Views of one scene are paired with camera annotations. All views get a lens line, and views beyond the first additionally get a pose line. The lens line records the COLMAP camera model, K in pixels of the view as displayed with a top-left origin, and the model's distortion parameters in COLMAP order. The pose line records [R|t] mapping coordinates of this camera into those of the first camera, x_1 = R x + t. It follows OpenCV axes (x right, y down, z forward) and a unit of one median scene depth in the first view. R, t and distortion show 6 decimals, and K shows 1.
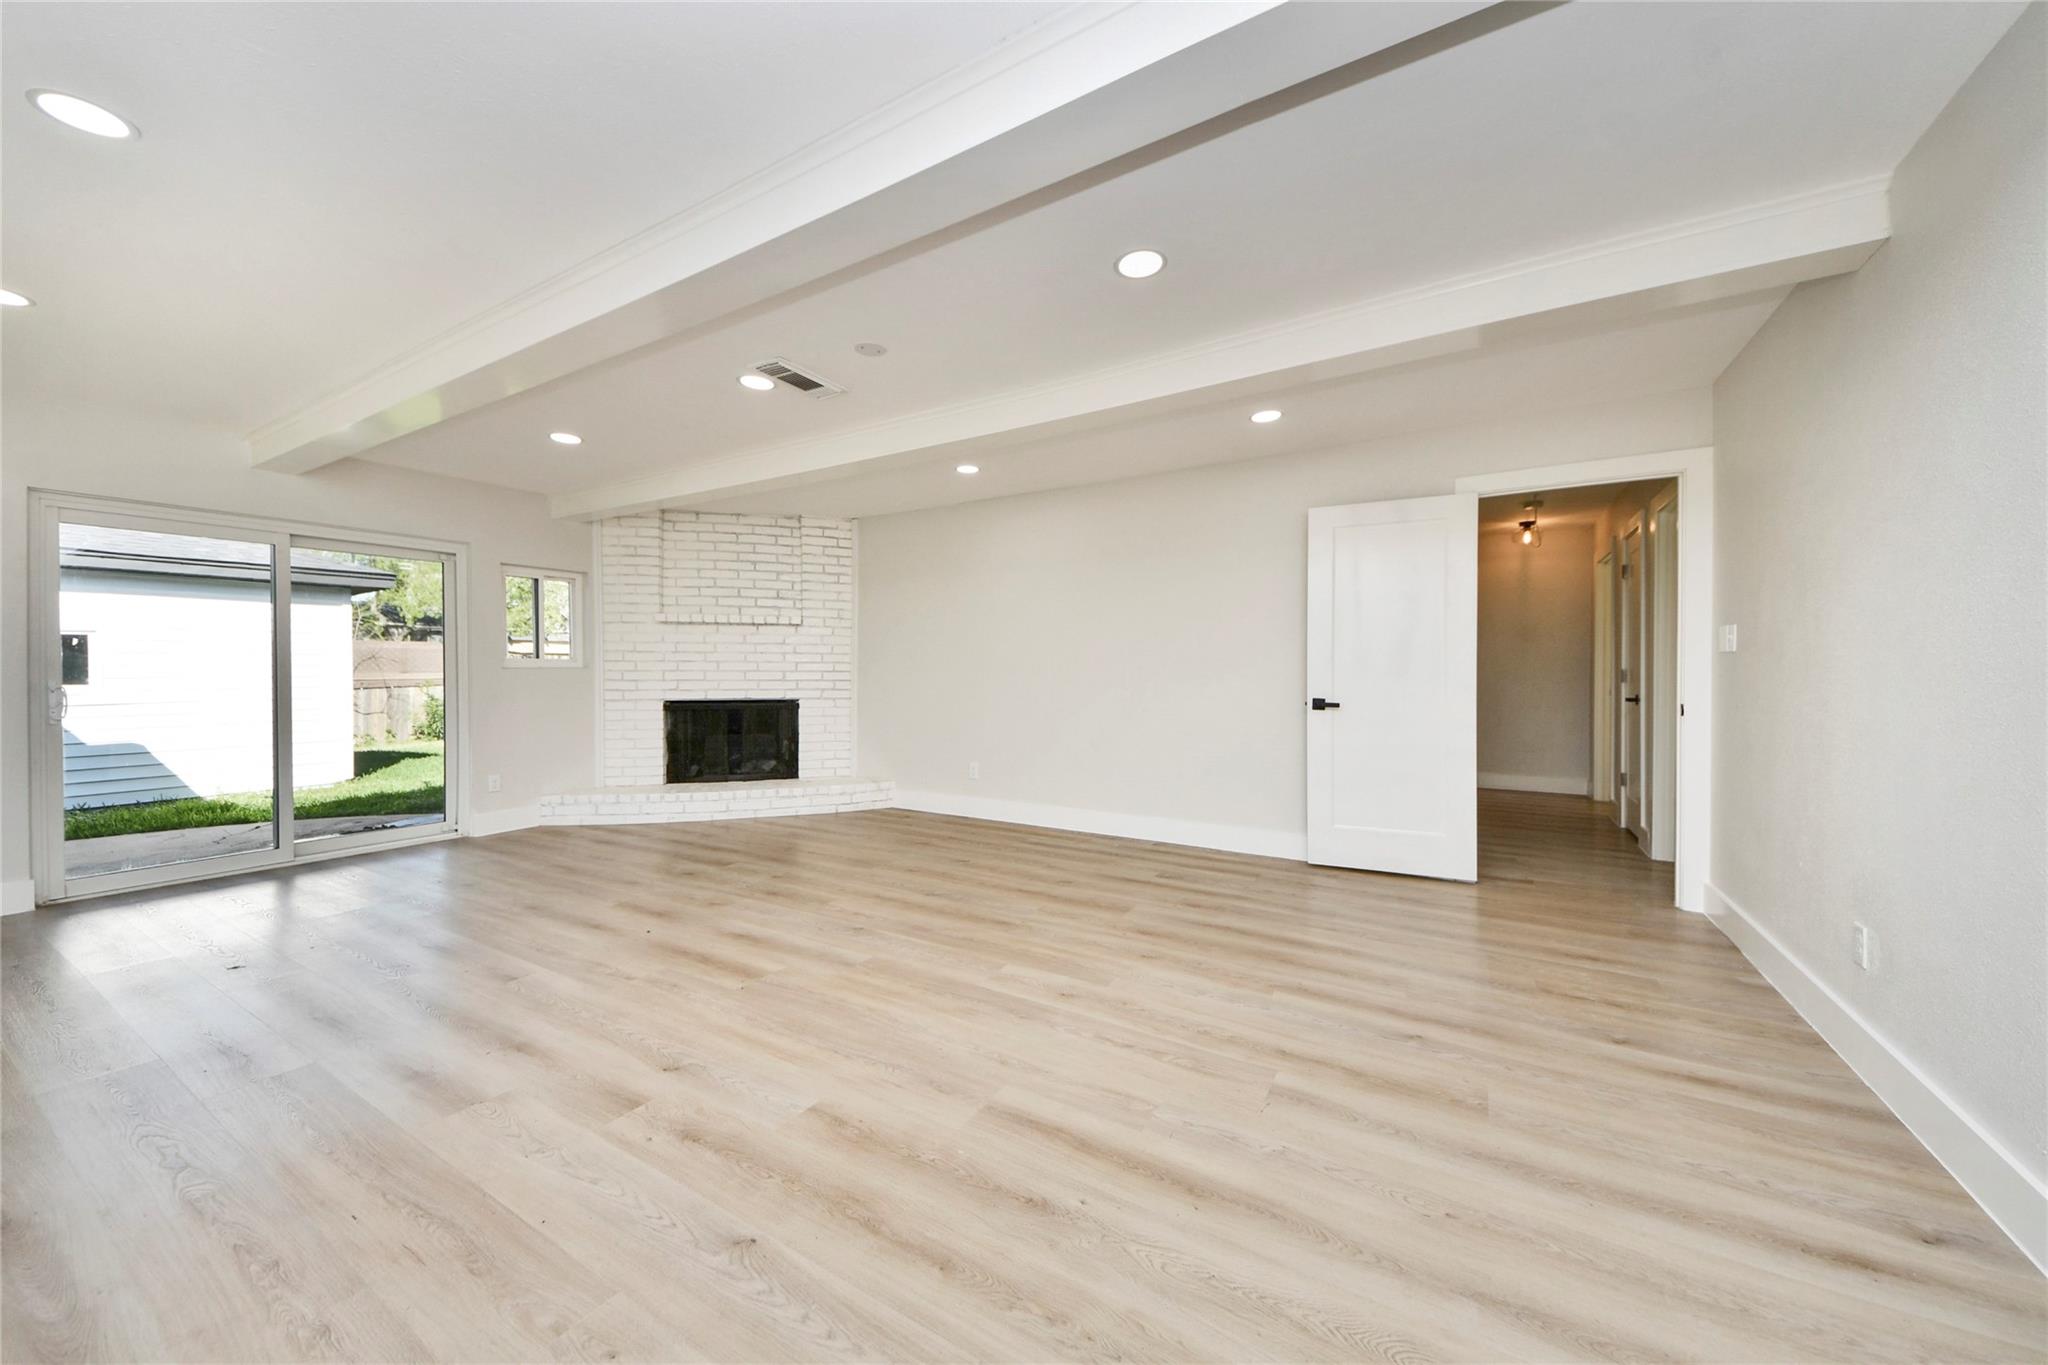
lens RADIAL K [[721.6, 0, 1023.7], [0, 721.6, 685.5], [0, 0, 1]] dist [0.050870, -0.019523]
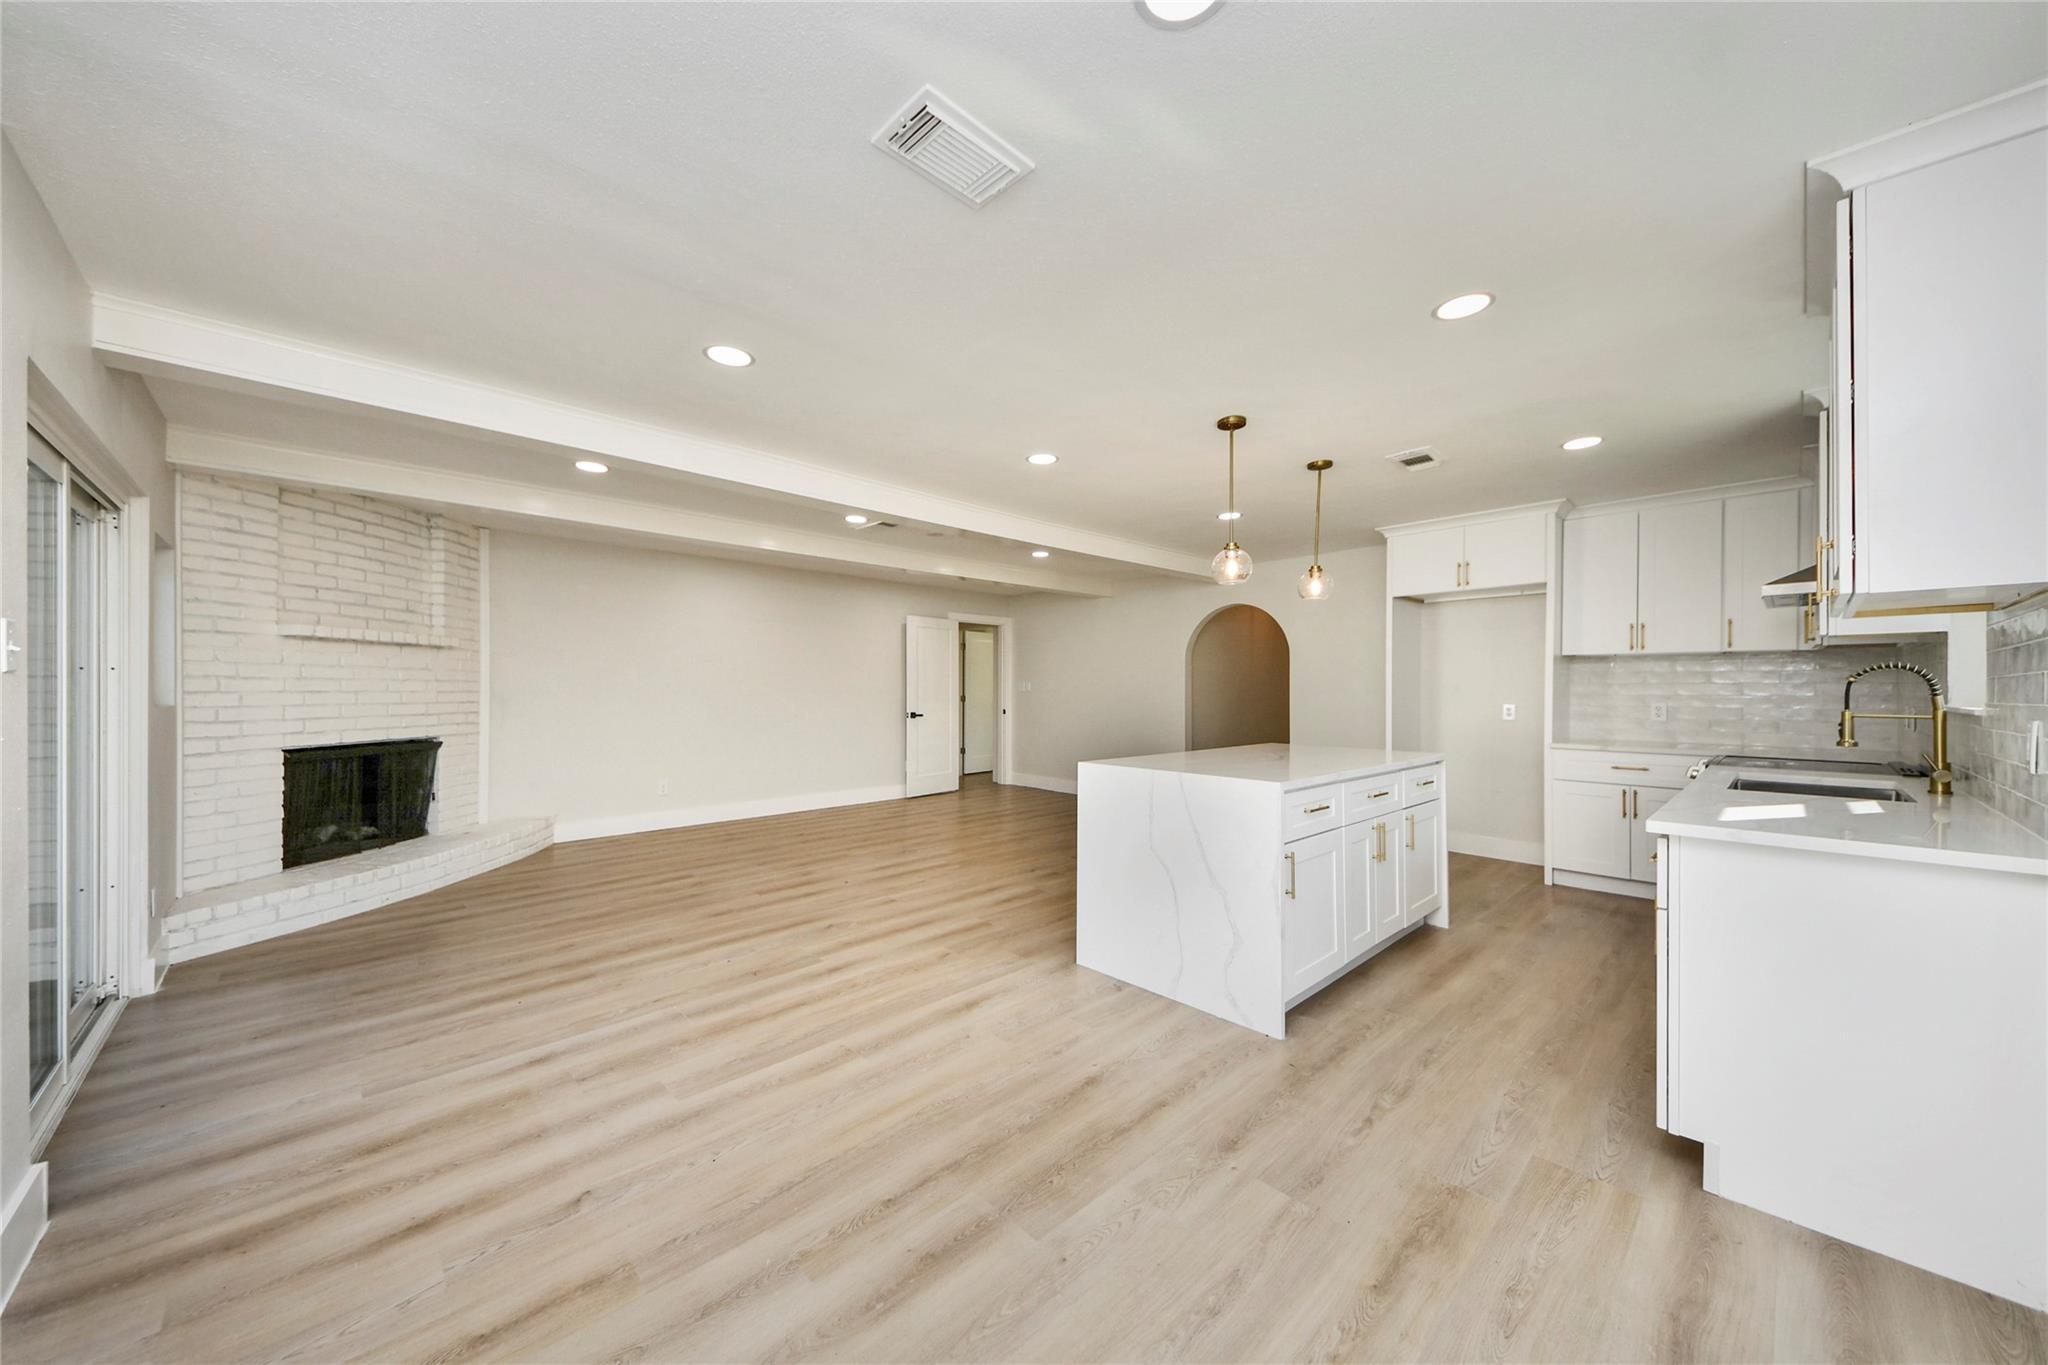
lens RADIAL K [[721.6, 0, 1023.7], [0, 721.6, 685.5], [0, 0, 1]] dist [0.050870, -0.019523]
pose [[0.265529, 0.004111, 0.964094, -0.971186], [0.015329, 0.999846, -0.008486, -0.022374], [-0.963981, 0.017032, 0.265425, 0.139756]]
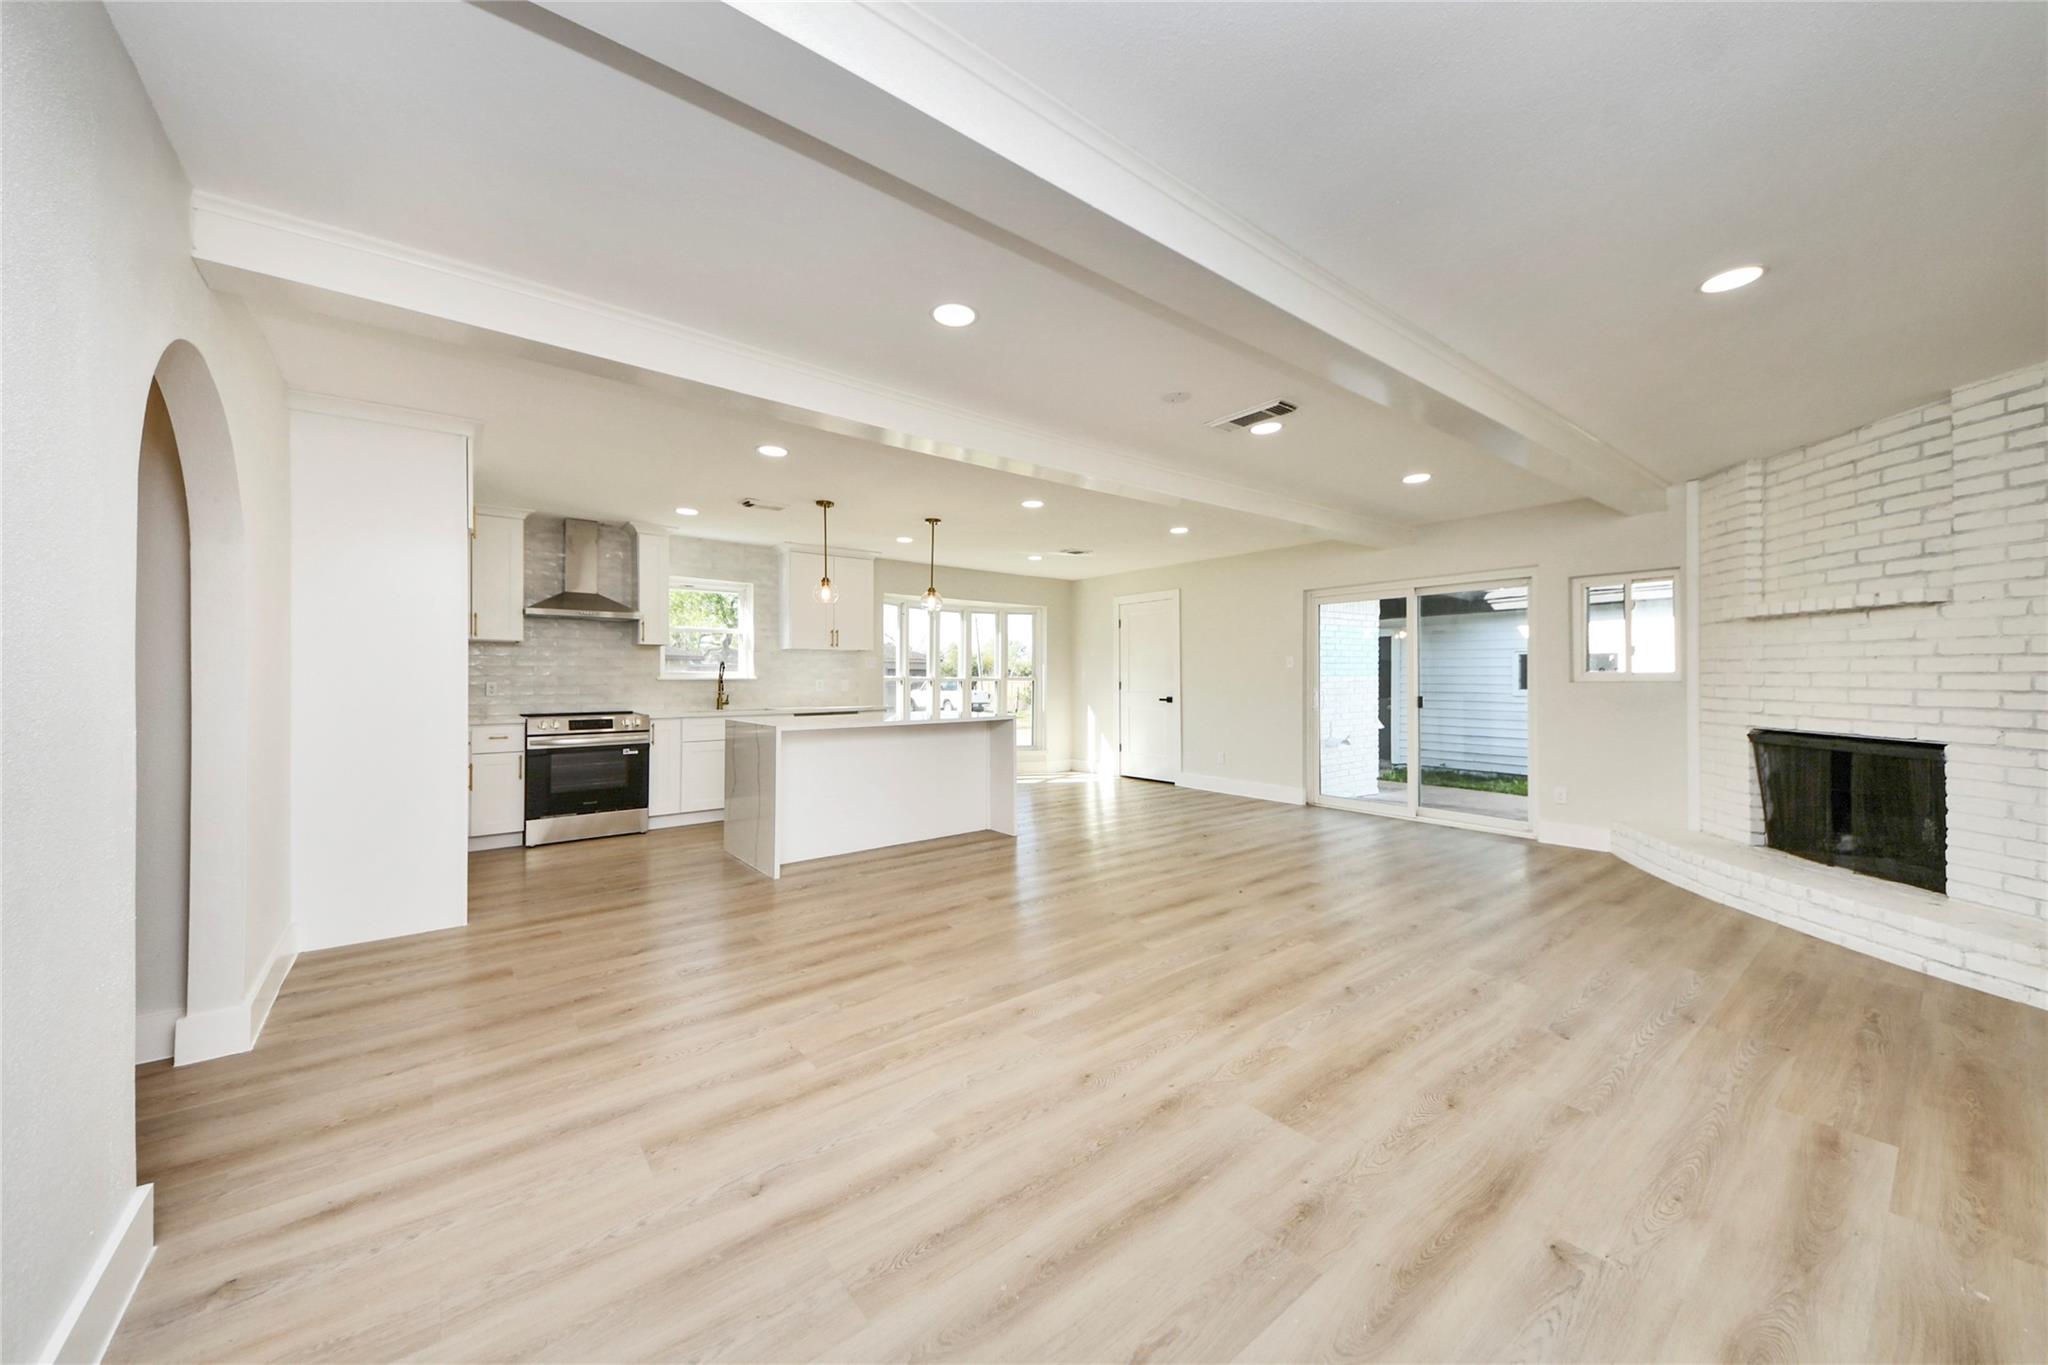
lens RADIAL K [[721.6, 0, 1023.7], [0, 721.6, 685.5], [0, 0, 1]] dist [0.050870, -0.019523]
pose [[-0.355401, 0.012904, -0.934625, 0.440084], [-0.015059, 0.999696, 0.019528, -0.024196], [0.934593, 0.021015, -0.355098, 0.586993]]
